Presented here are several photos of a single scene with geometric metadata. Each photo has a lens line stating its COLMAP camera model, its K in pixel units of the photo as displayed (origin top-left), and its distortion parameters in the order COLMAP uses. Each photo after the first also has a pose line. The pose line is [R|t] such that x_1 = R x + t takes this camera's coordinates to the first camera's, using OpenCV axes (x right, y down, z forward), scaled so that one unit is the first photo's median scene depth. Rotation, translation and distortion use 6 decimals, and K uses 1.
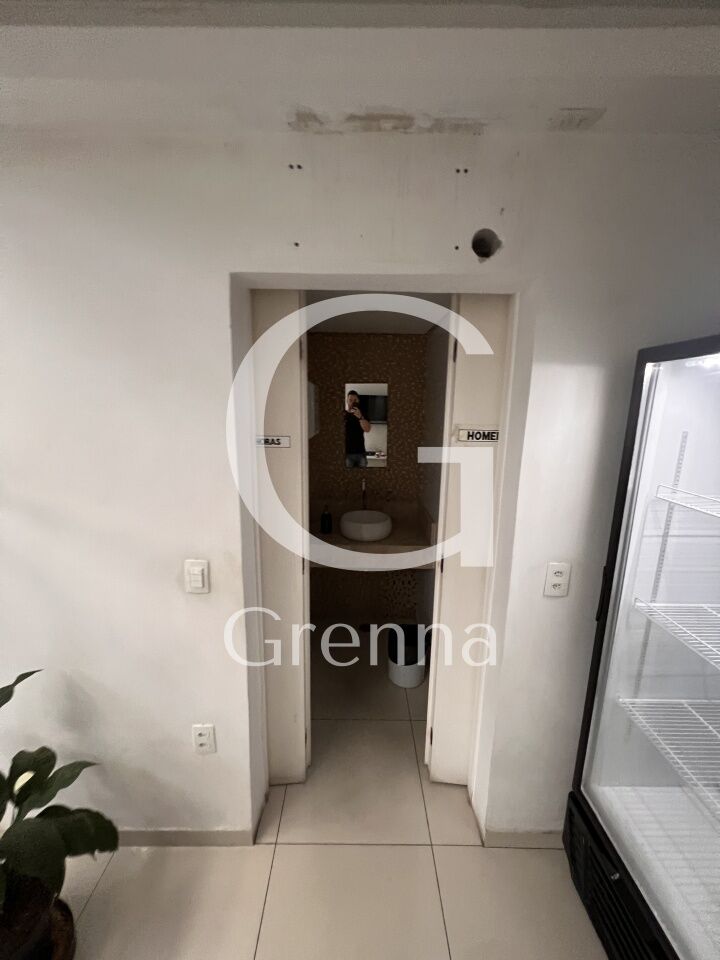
lens RADIAL K [[385.5, 0, 360.0], [0, 385.5, 480.0], [0, 0, 1]] dist [-0.001887, -0.000143]
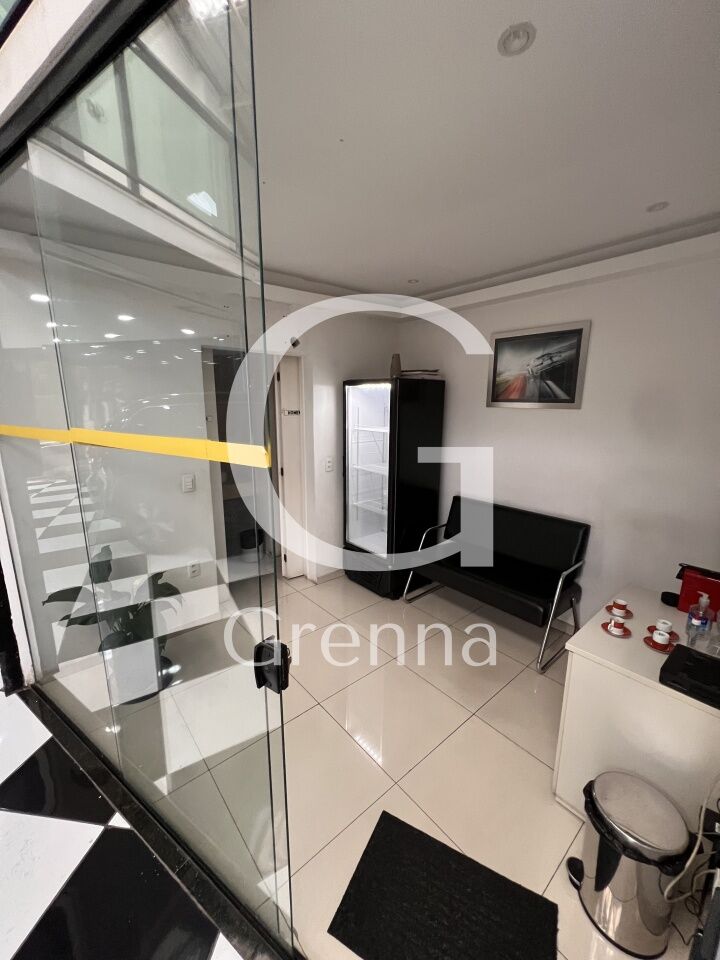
lens RADIAL K [[385.5, 0, 360.0], [0, 385.5, 480.0], [0, 0, 1]] dist [-0.001887, -0.000143]
pose [[0.765201, -0.141654, 0.628014, -1.067816], [0.133680, 0.989192, 0.060238, 0.240854], [-0.629759, 0.037859, 0.775867, -1.264771]]
